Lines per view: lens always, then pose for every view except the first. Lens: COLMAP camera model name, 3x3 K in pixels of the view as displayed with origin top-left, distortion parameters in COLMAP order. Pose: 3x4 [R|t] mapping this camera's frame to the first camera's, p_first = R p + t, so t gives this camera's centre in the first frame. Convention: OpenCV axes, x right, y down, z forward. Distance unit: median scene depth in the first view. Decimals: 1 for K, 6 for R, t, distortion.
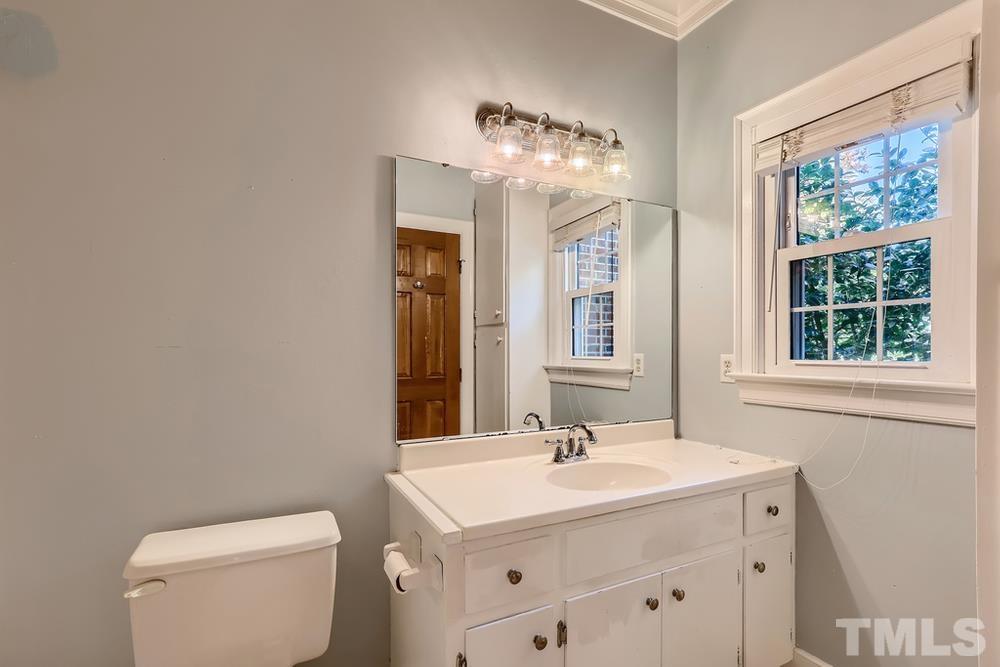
lens RADIAL K [[466.6, 0, 501.4], [0, 466.6, 345.3], [0, 0, 1]] dist [-0.001495, 0.004240]
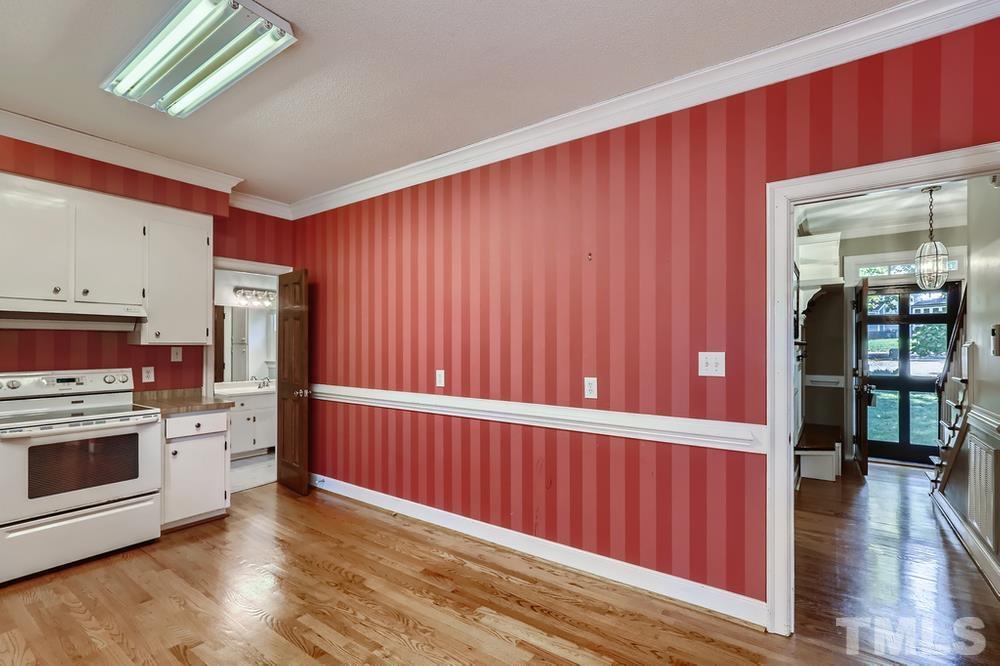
lens RADIAL K [[464.0, 0, 500.0], [0, 464.0, 333.0], [0, 0, 1]] dist [-0.000952, 0.006725]
pose [[0.890918, 0.010110, 0.454051, 0.092960], [0.000135, 0.999746, -0.022524, -0.053416], [-0.454163, 0.020128, 0.890691, -1.928832]]
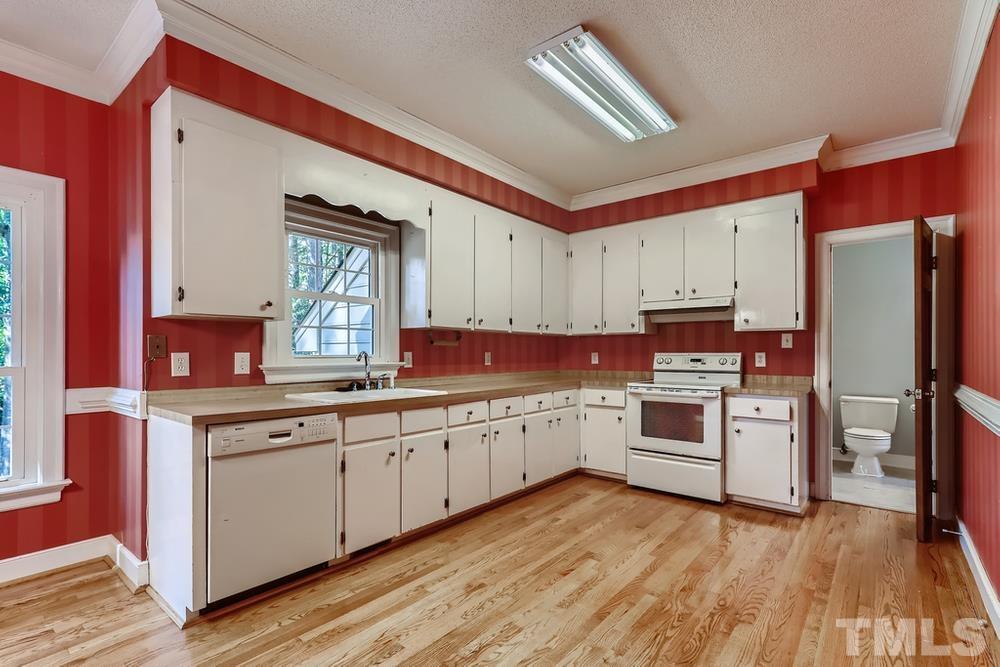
lens RADIAL K [[466.6, 0, 501.4], [0, 466.6, 345.3], [0, 0, 1]] dist [-0.001495, 0.004240]
pose [[0.400572, -0.014192, -0.916156, 0.837975], [0.001682, 0.999890, -0.014753, 0.015129], [0.916264, 0.004369, 0.400551, -1.565019]]
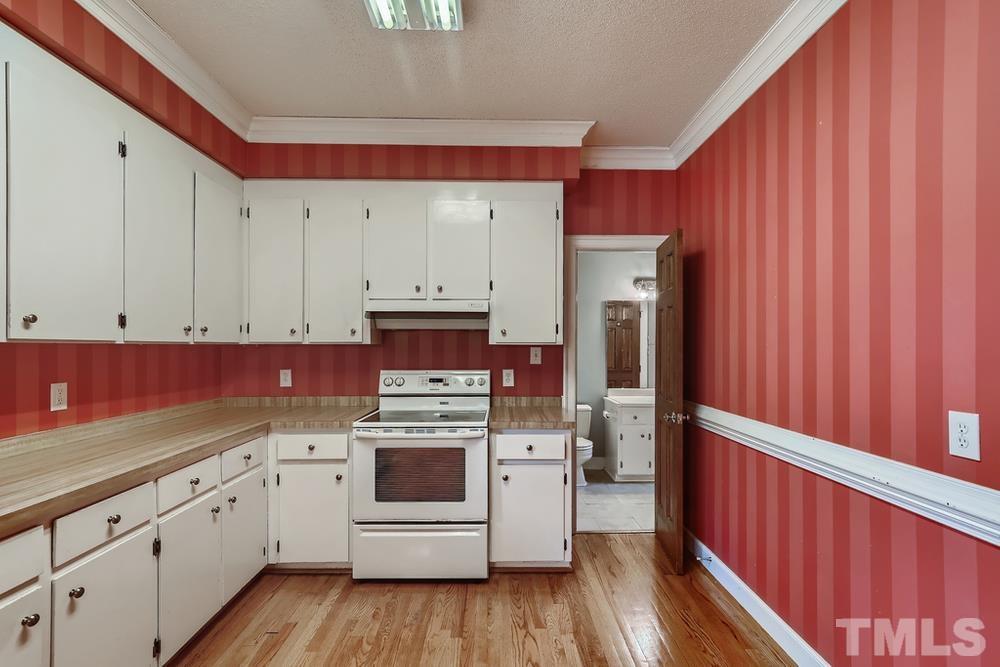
lens RADIAL K [[466.6, 0, 501.4], [0, 466.6, 345.3], [0, 0, 1]] dist [-0.001495, 0.004240]
pose [[0.898915, 0.000596, -0.438122, 0.320679], [-0.000508, 1.000000, 0.000318, -0.048209], [0.438122, -0.000063, 0.898915, -1.328831]]
